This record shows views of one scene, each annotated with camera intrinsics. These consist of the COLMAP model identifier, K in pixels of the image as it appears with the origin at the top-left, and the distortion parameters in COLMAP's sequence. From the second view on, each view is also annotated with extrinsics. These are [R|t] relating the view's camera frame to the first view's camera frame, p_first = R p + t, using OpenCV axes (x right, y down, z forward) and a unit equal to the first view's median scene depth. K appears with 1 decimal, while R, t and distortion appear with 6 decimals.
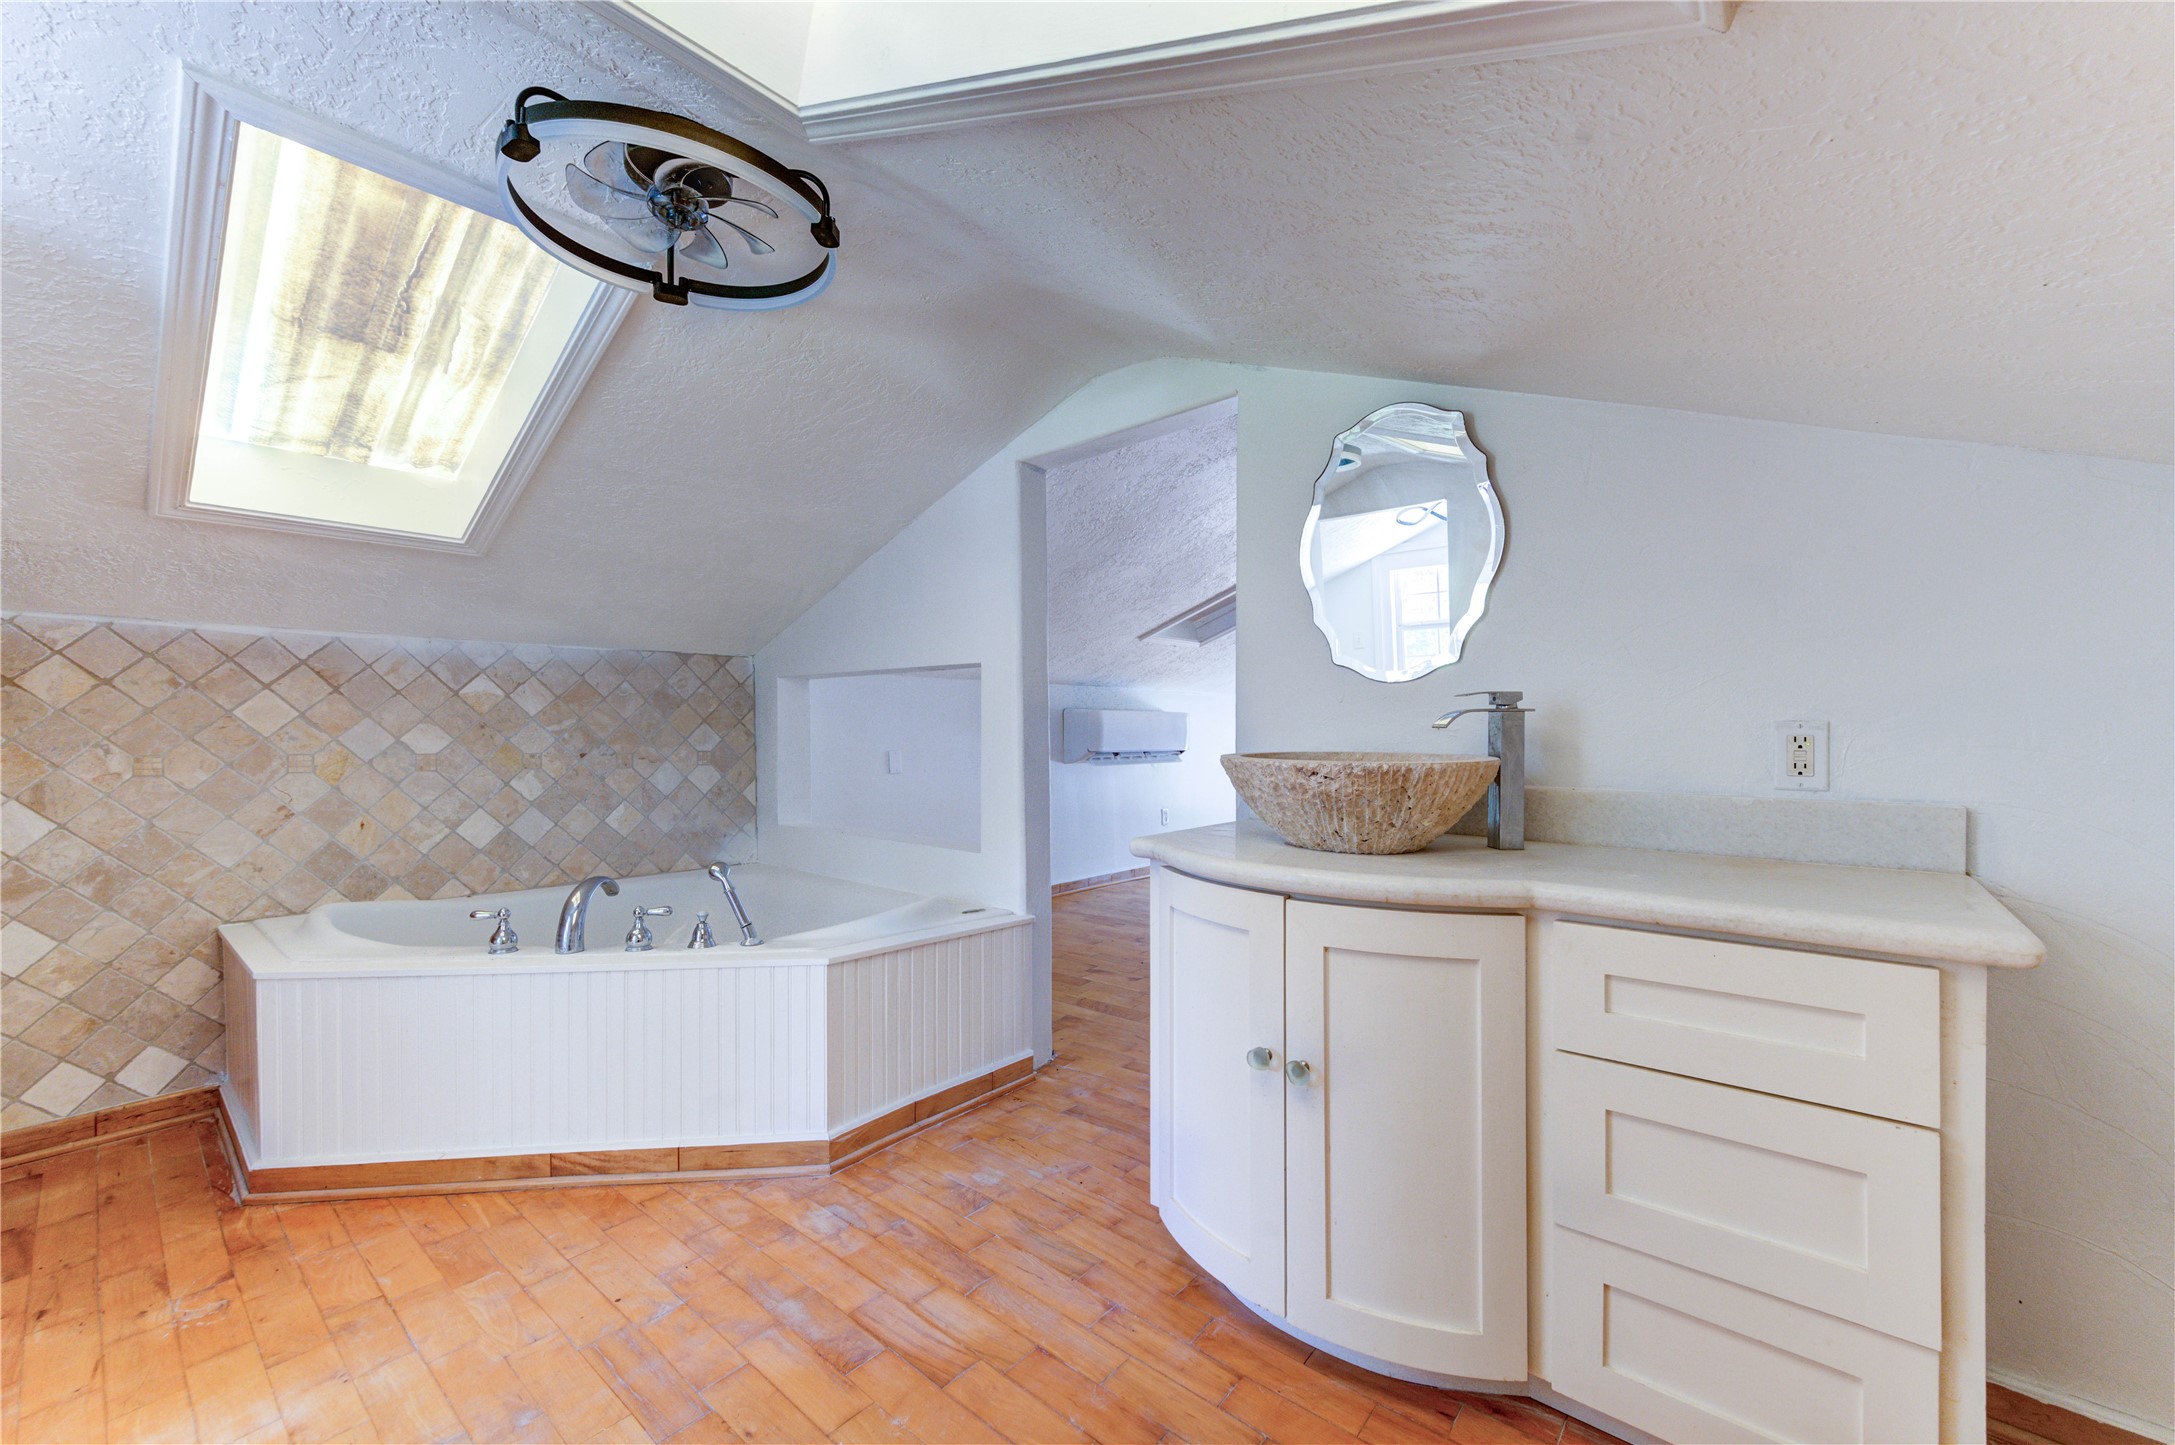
lens RADIAL K [[856.4, 0, 1102.2], [0, 856.4, 732.7], [0, 0, 1]] dist [0.002229, 0.000104]
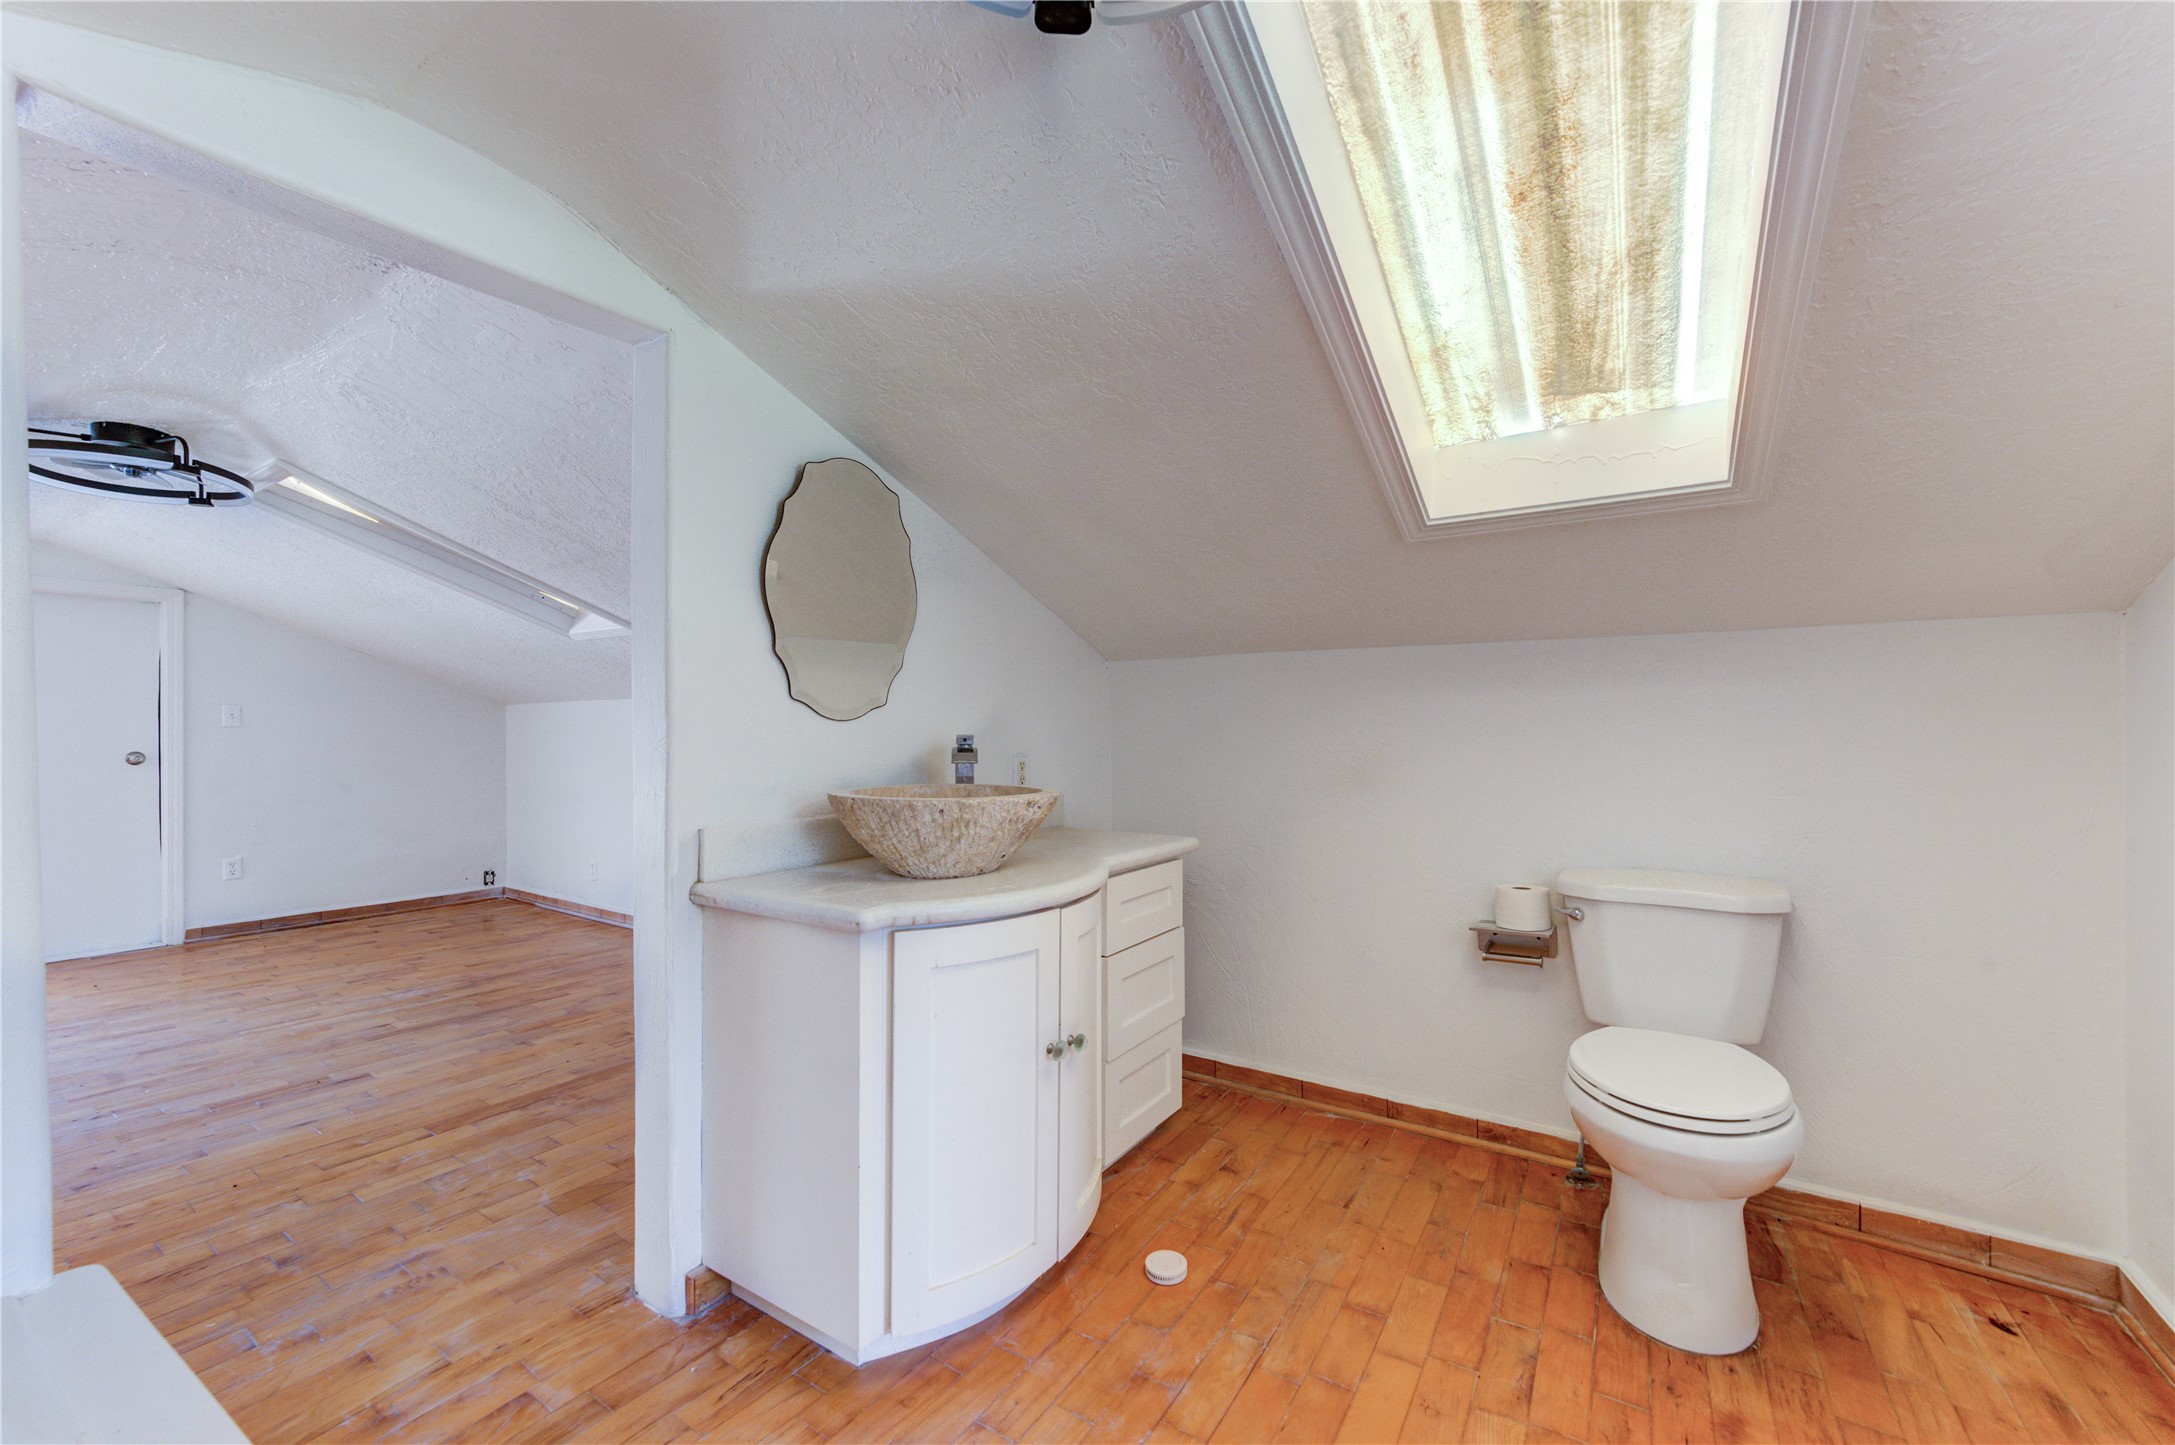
lens RADIAL K [[851.1, 0, 1095.3], [0, 851.1, 735.2], [0, 0, 1]] dist [0.001724, -0.000026]
pose [[-0.119931, 0.000469, 0.992782, -0.508558], [0.006459, 0.999979, 0.000308, -0.026926], [-0.992761, 0.006449, -0.119931, 0.566573]]
